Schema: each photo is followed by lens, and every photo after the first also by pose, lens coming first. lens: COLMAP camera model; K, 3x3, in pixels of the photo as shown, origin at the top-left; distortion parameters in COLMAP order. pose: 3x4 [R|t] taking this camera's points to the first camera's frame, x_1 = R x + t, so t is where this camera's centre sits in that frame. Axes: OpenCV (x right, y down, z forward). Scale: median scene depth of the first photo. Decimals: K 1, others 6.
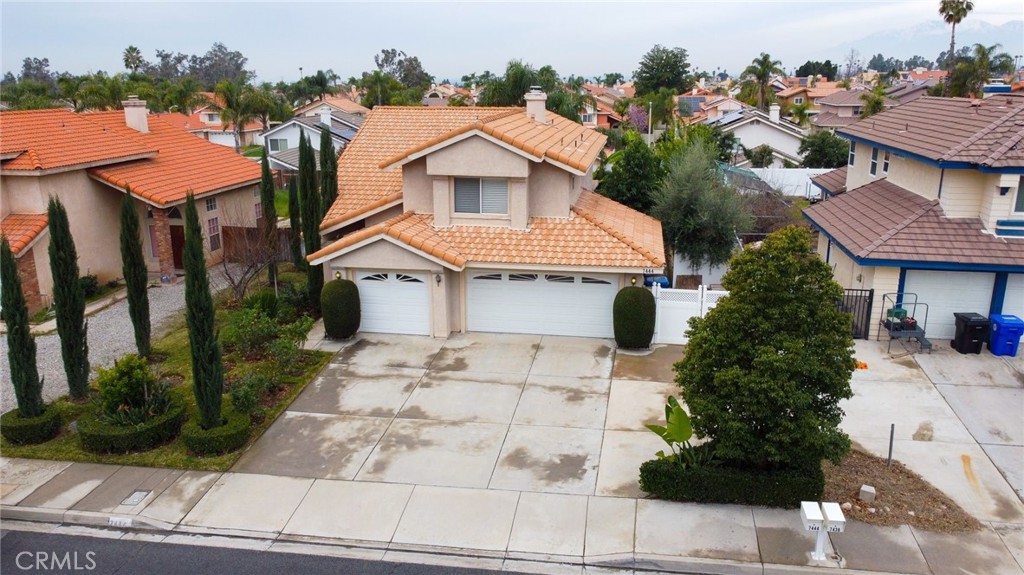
lens RADIAL K [[776.4, 0, 512.0], [0, 776.4, 287.5], [0, 0, 1]] dist [0.003387, -0.000392]
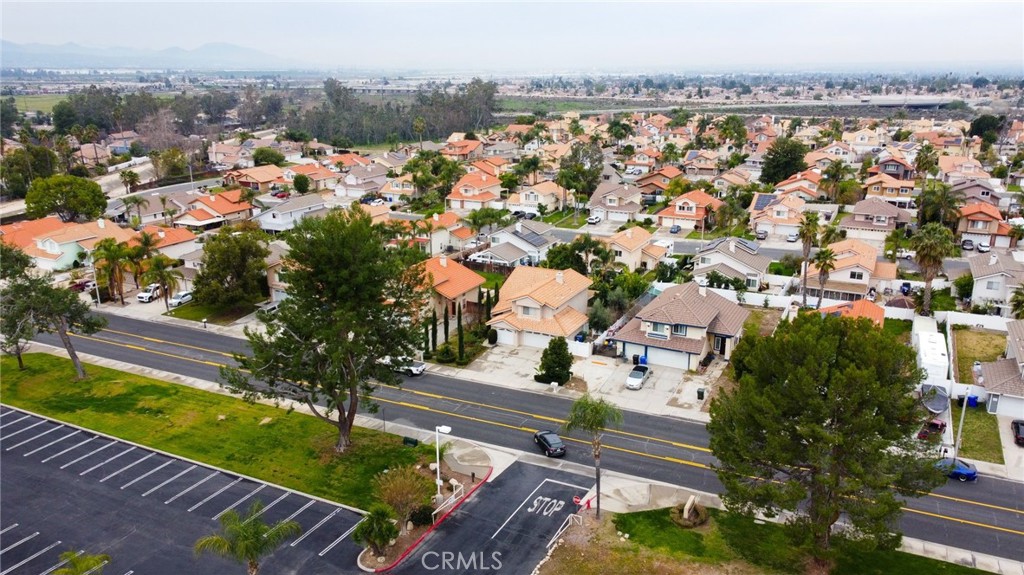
lens RADIAL K [[776.4, 0, 512.0], [0, 776.4, 287.5], [0, 0, 1]] dist [0.003387, -0.000392]
pose [[0.953379, 0.087204, -0.288903, 1.031989], [-0.081334, 0.996164, 0.032284, -0.368798], [0.290610, -0.007281, 0.956814, -2.861696]]
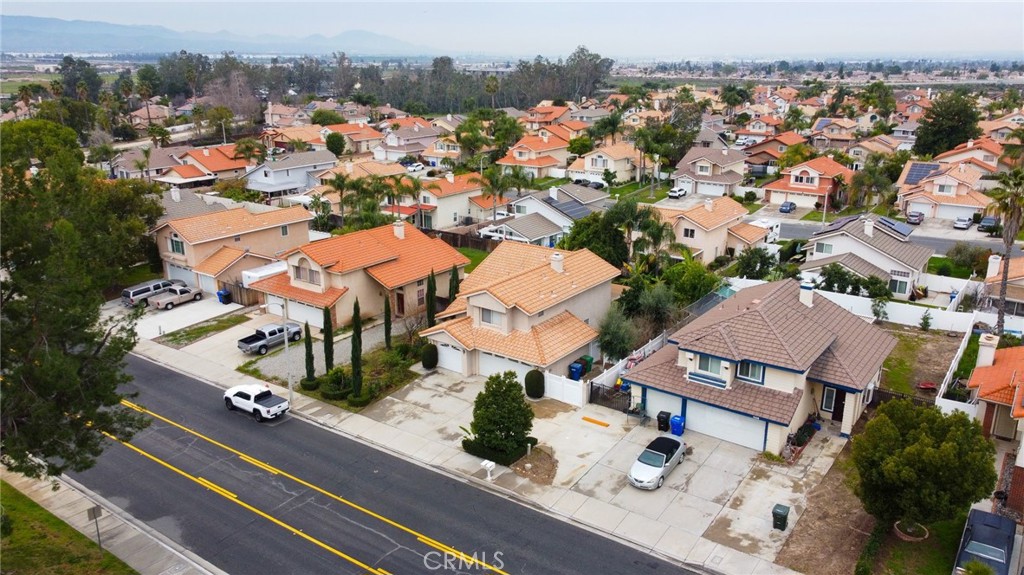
lens RADIAL K [[776.4, 0, 512.0], [0, 776.4, 287.5], [0, 0, 1]] dist [0.003387, -0.000392]
pose [[0.893277, 0.136118, -0.428401, 1.004808], [-0.121250, 0.990687, 0.061952, -0.362688], [0.432844, -0.003397, 0.901462, -1.036222]]
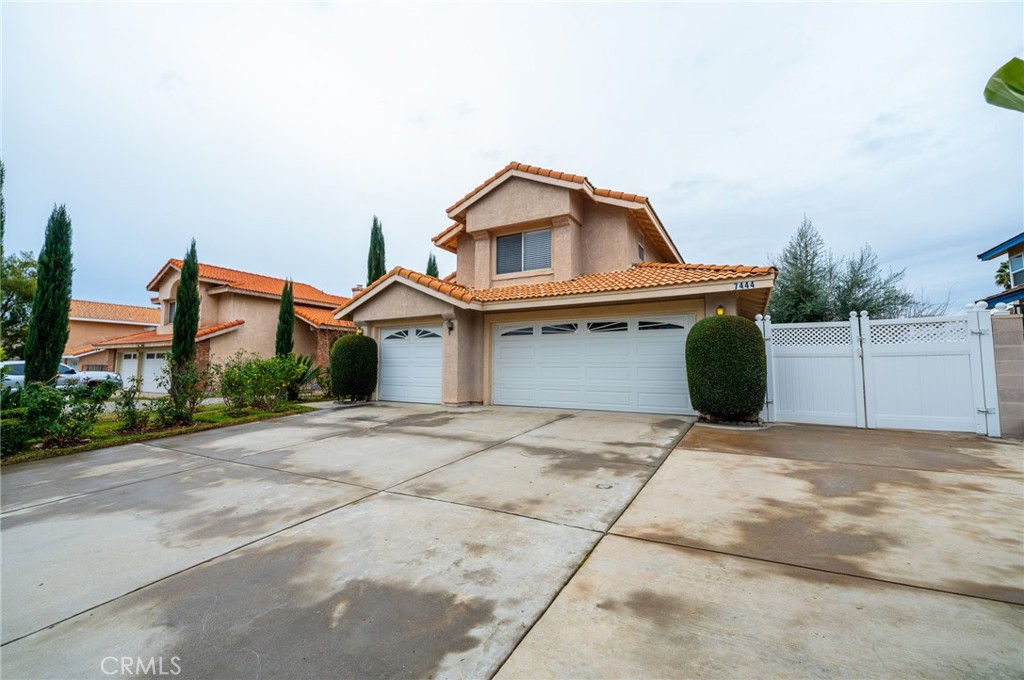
lens RADIAL K [[407.6, 0, 512.0], [0, 407.6, 340.0], [0, 0, 1]] dist [0.016133, 0.000023]
pose [[0.936482, -0.023848, -0.349904, 0.112837], [-0.096606, 0.941548, -0.322730, 0.132995], [0.337148, 0.336034, 0.879439, 0.651456]]
